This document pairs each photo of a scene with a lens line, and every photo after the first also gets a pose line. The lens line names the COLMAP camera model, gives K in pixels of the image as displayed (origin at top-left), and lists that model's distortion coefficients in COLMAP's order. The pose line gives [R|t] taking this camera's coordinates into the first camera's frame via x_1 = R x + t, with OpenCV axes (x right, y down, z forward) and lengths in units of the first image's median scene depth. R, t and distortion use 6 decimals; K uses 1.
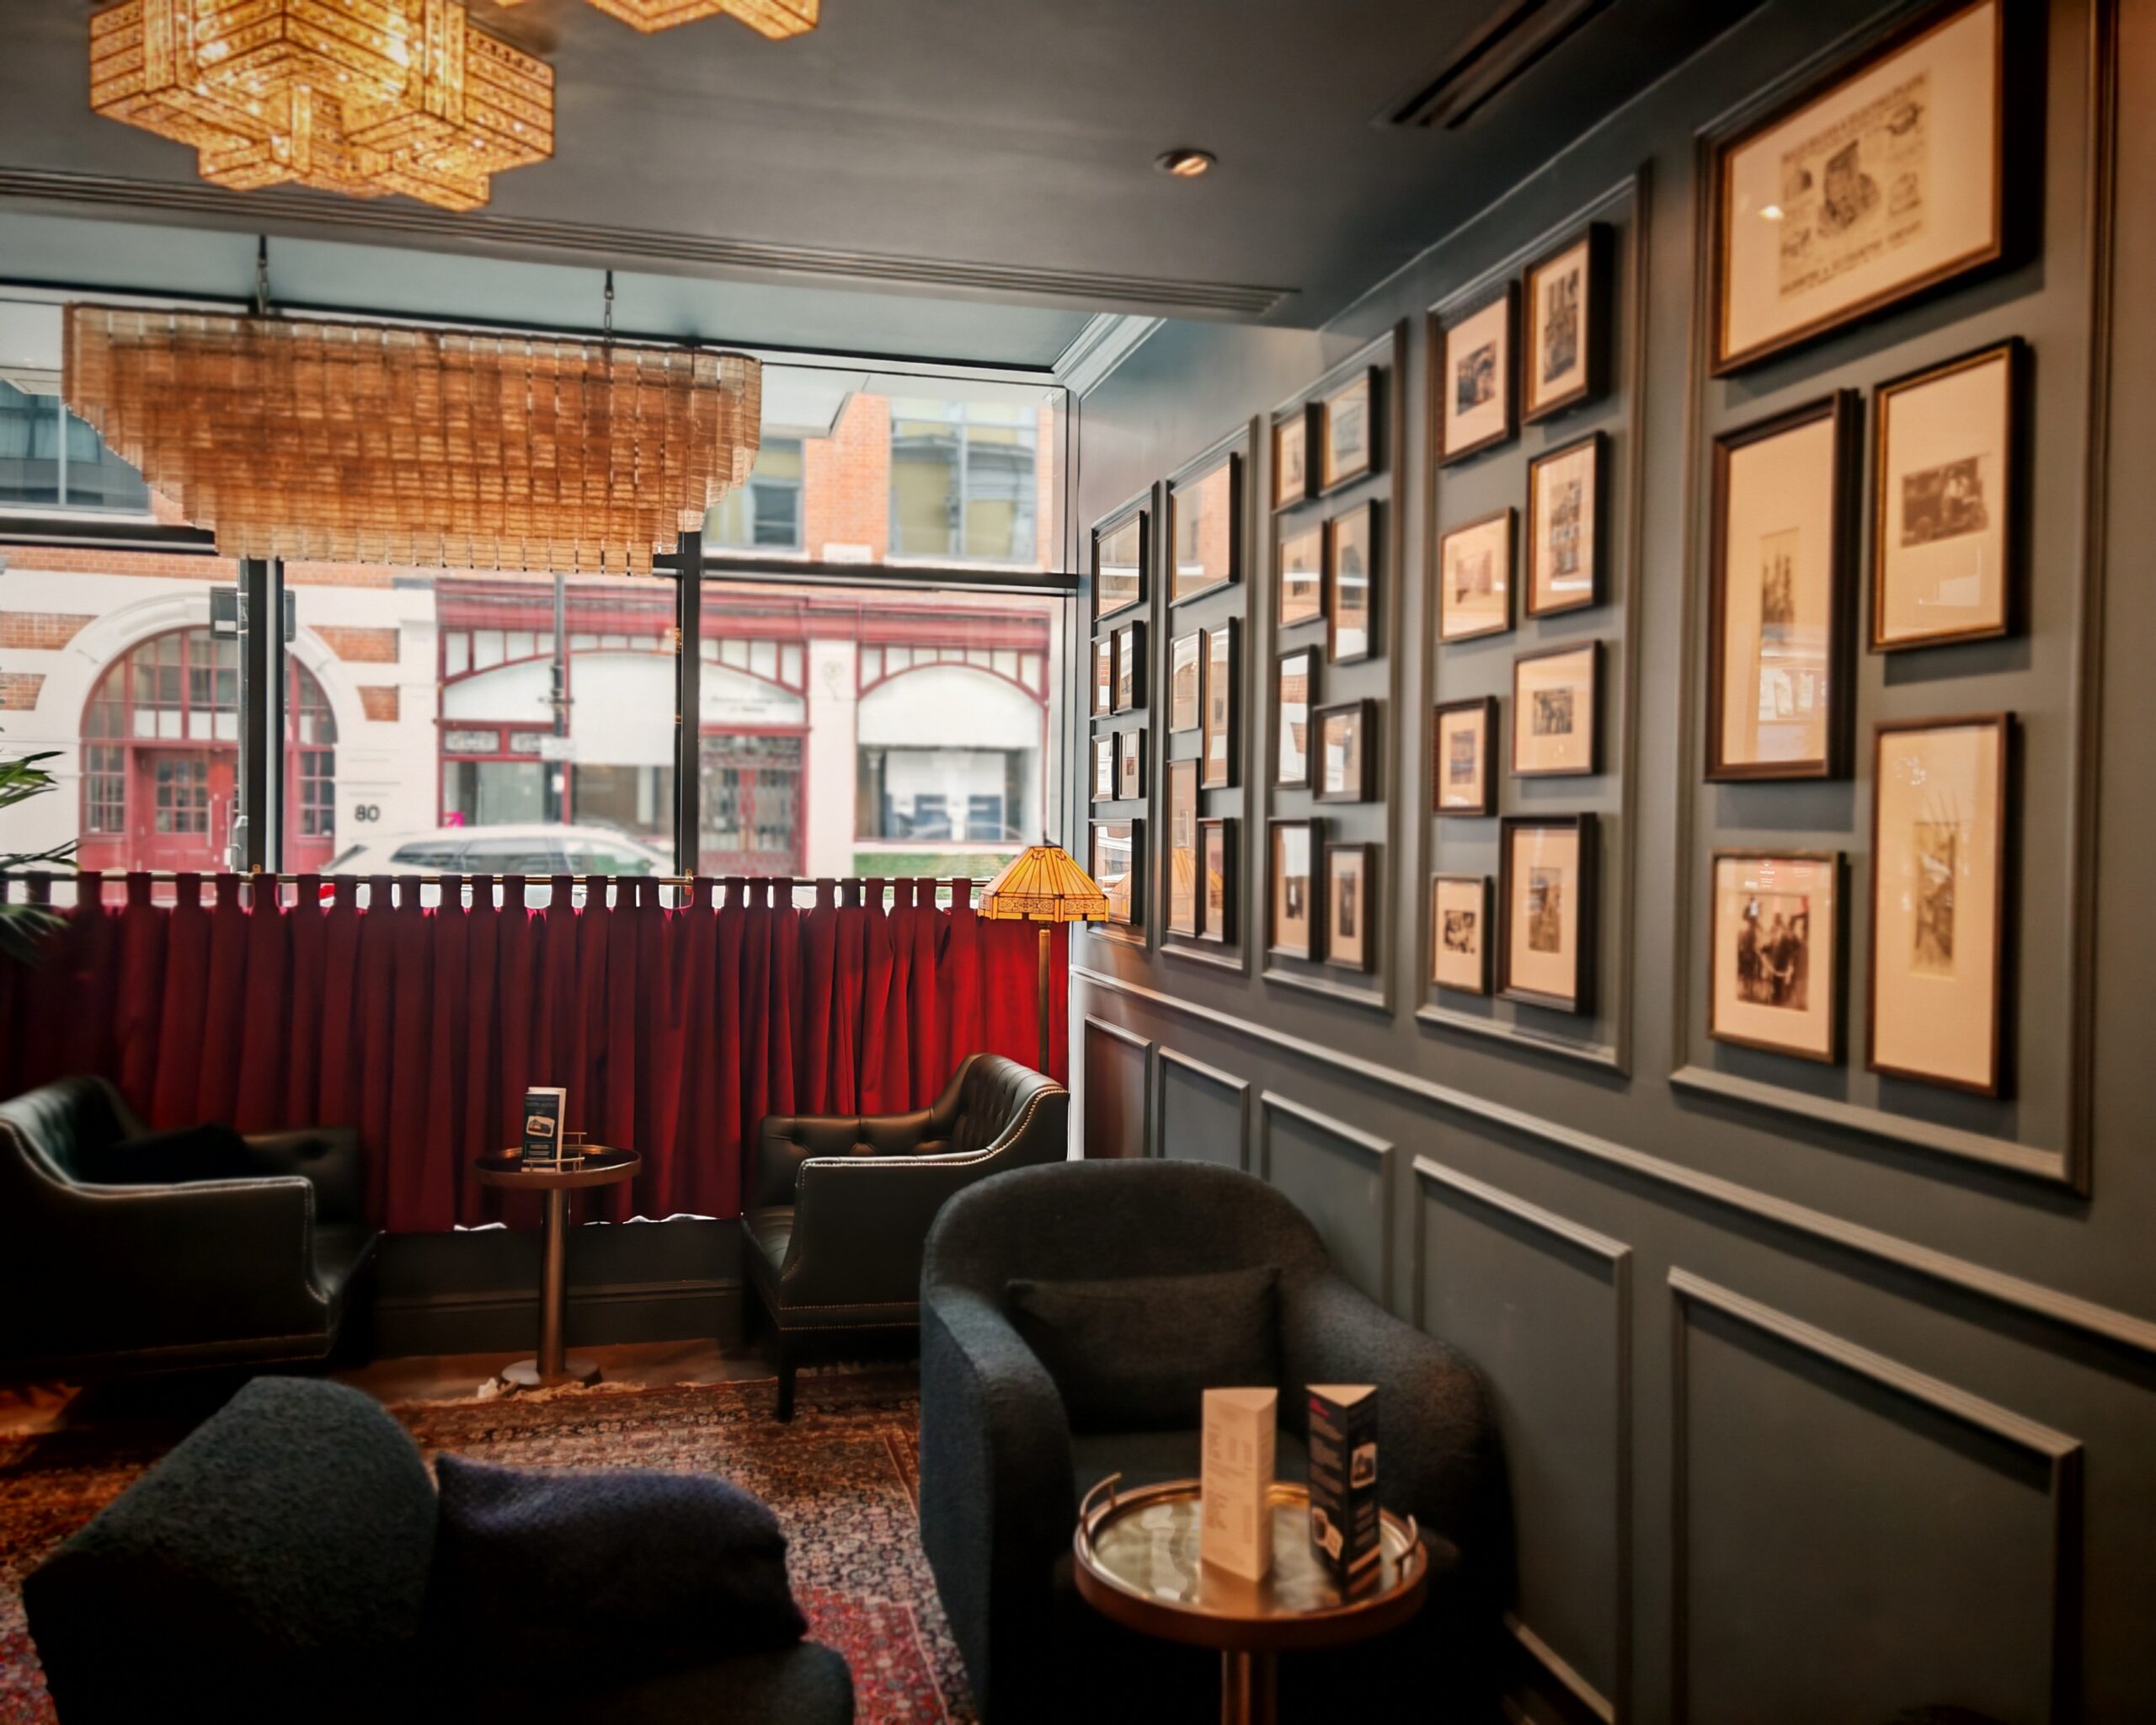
lens RADIAL K [[1750.6, 0, 1078.8], [0, 1750.6, 852.3], [0, 0, 1]] dist [0.050757, -0.013315]
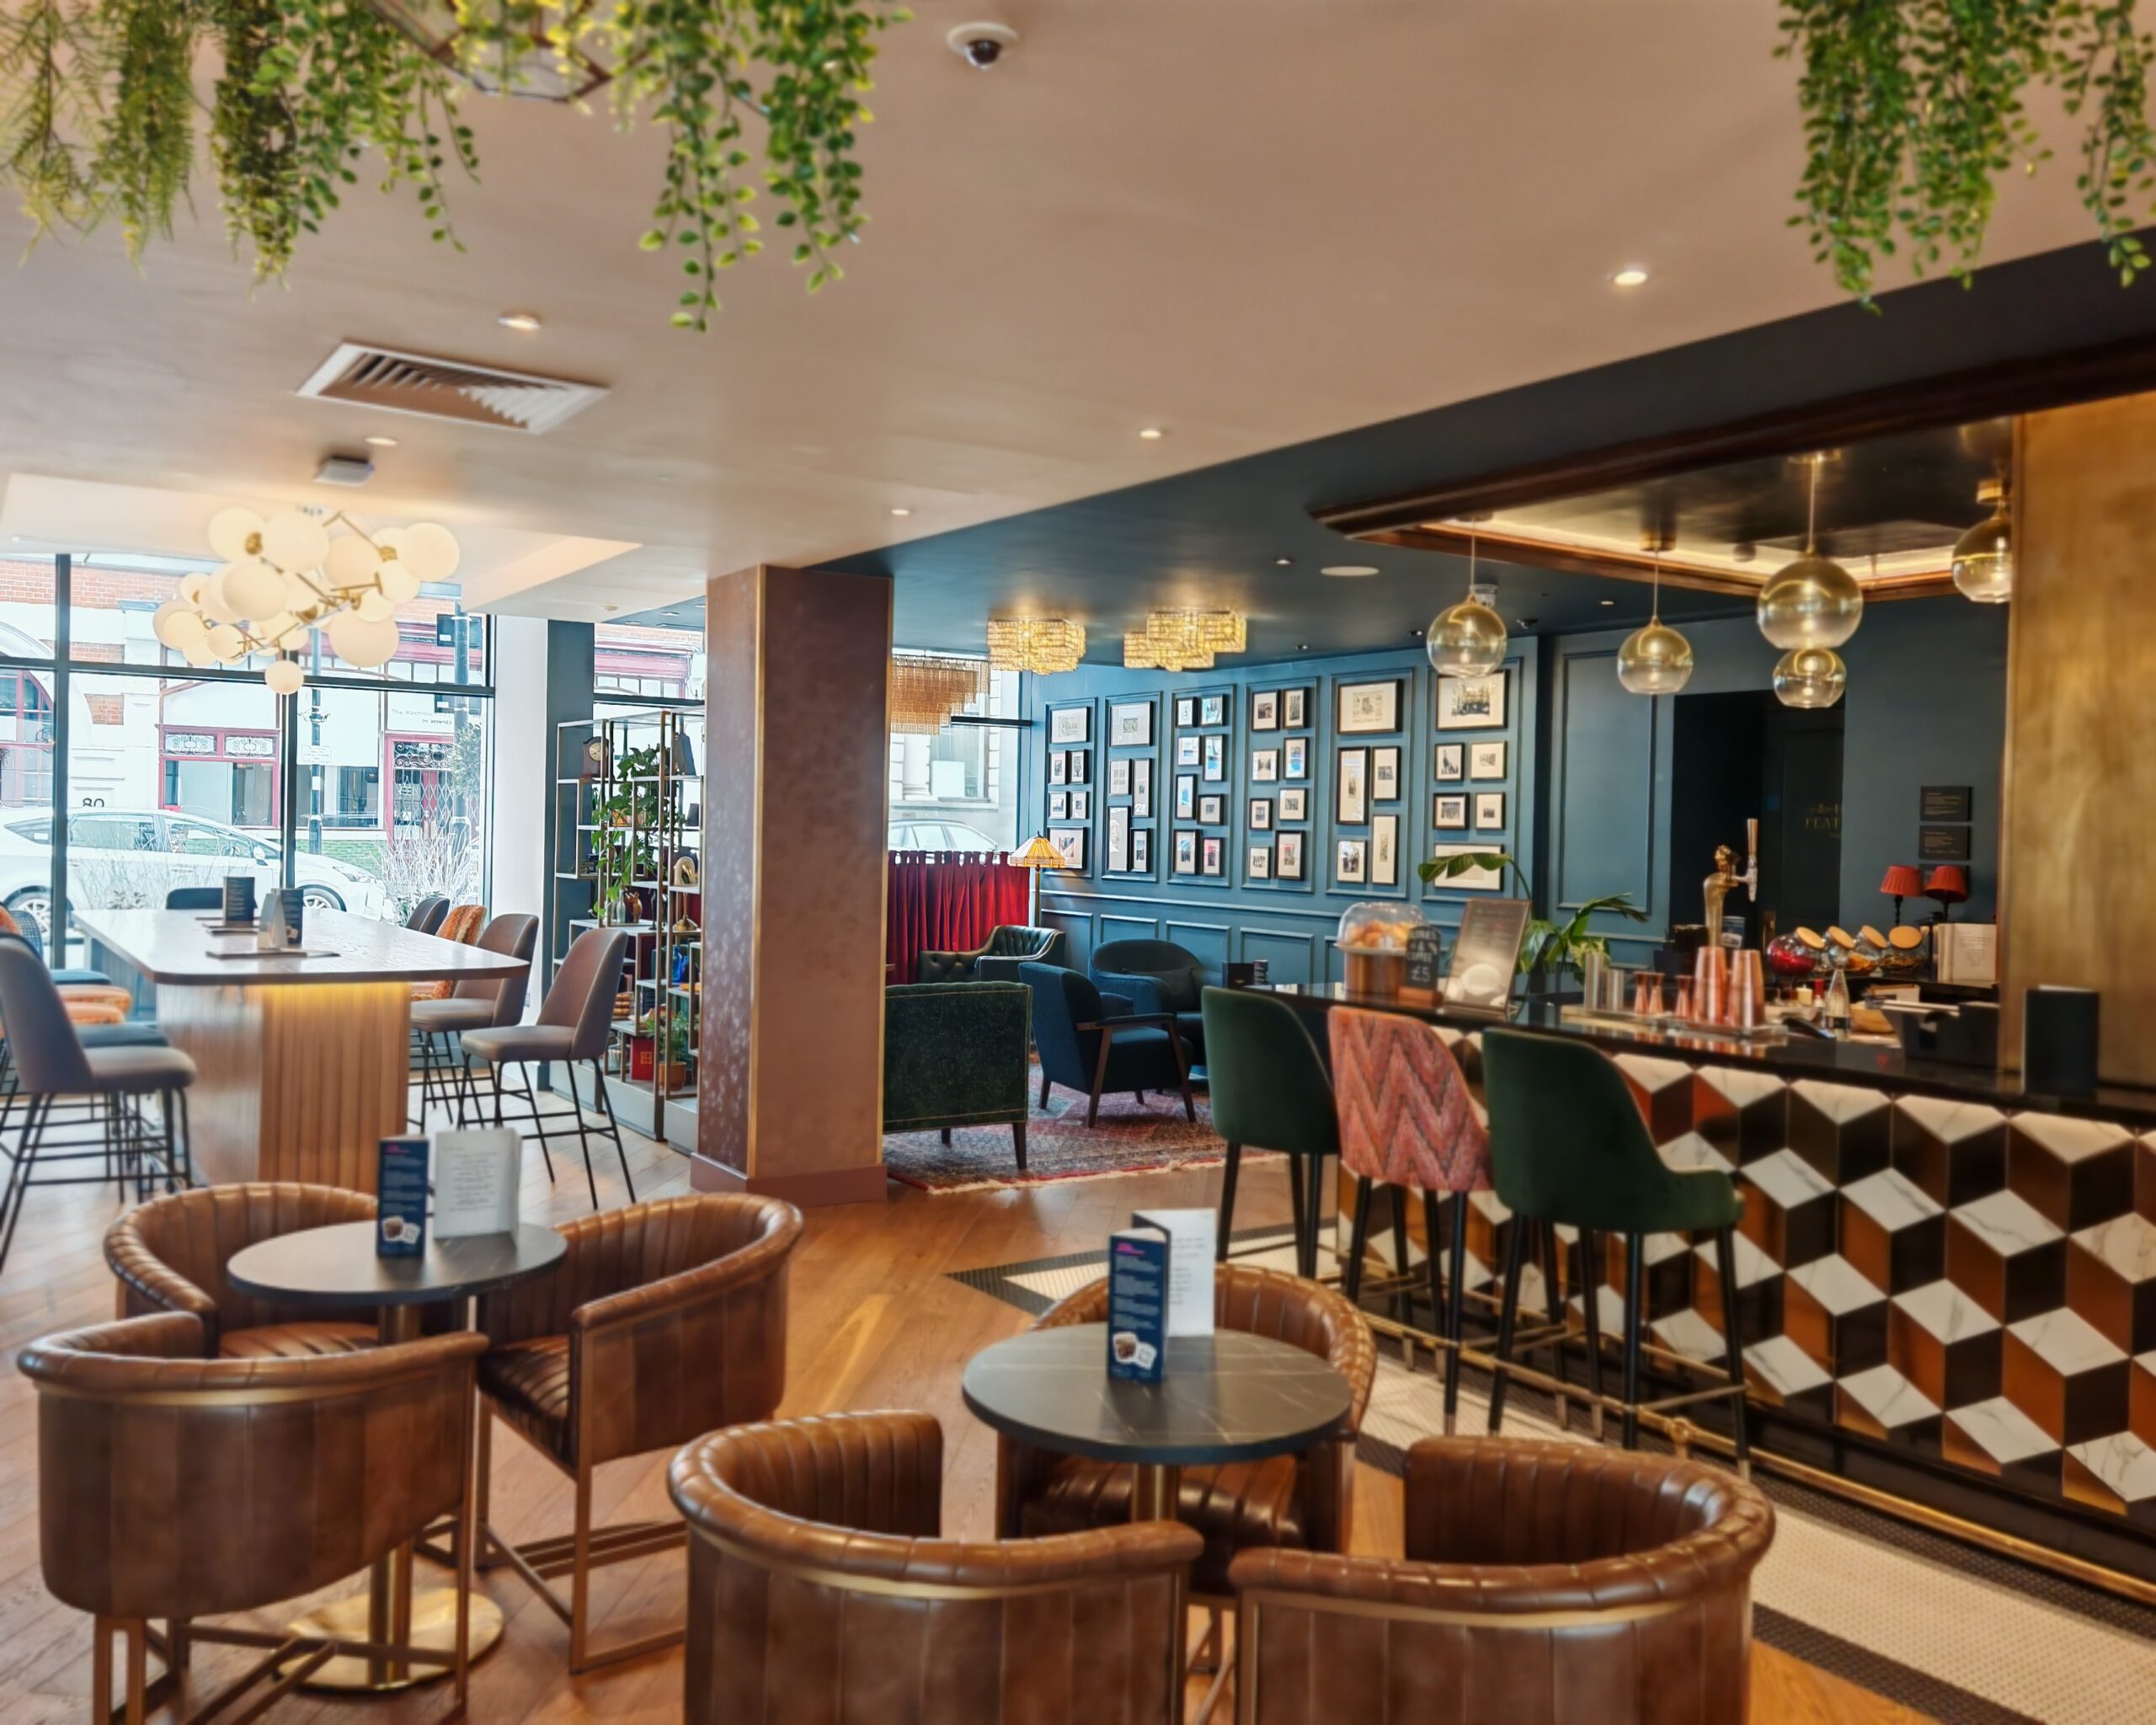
lens RADIAL K [[1750.6, 0, 1068.8], [0, 1750.6, 866.0], [0, 0, 1]] dist [0.050757, -0.013315]
pose [[0.949166, -0.000293, 0.314775, -1.393014], [-0.003830, 0.999915, 0.012480, 0.011041], [-0.314752, -0.013051, 0.949084, -2.485611]]
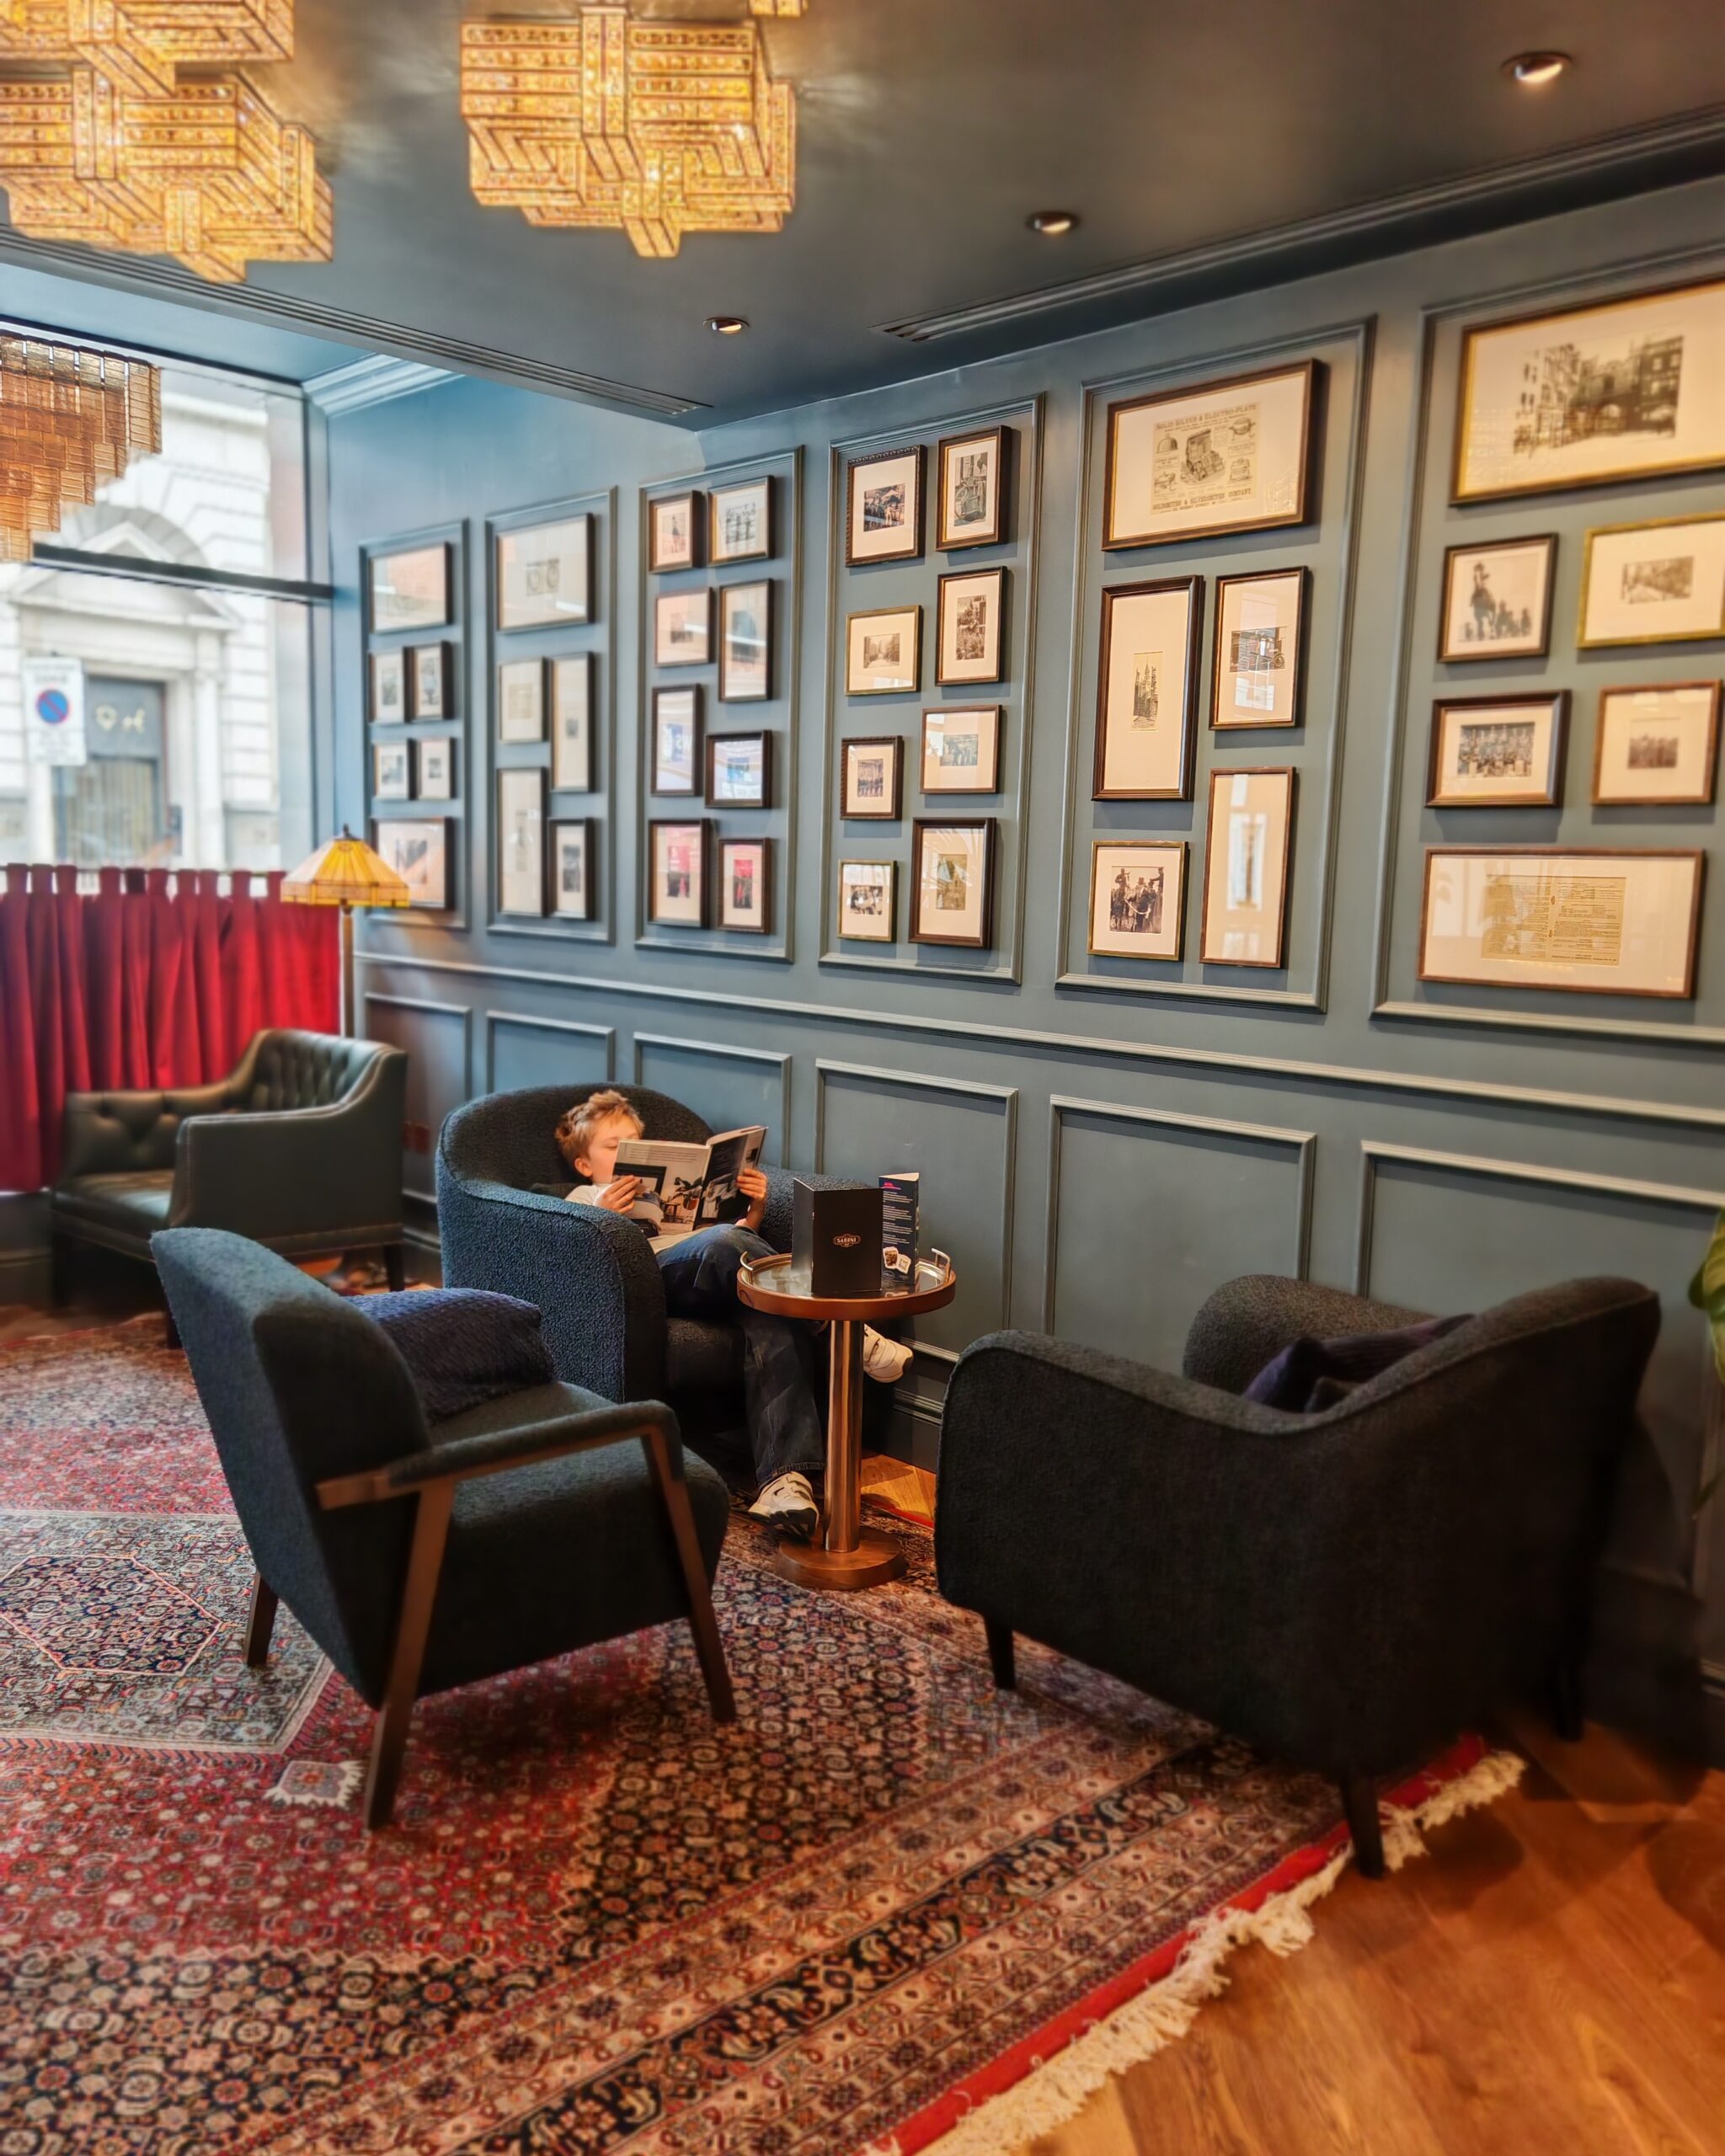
lens RADIAL K [[1750.6, 0, 906.1], [0, 1750.6, 1100.9], [0, 0, 1]] dist [0.050757, -0.013315]
pose [[0.861003, -0.053897, 0.505736, -0.536920], [-0.012434, 0.991841, 0.126871, 0.028164], [-0.508447, -0.115524, 0.853308, -0.298551]]
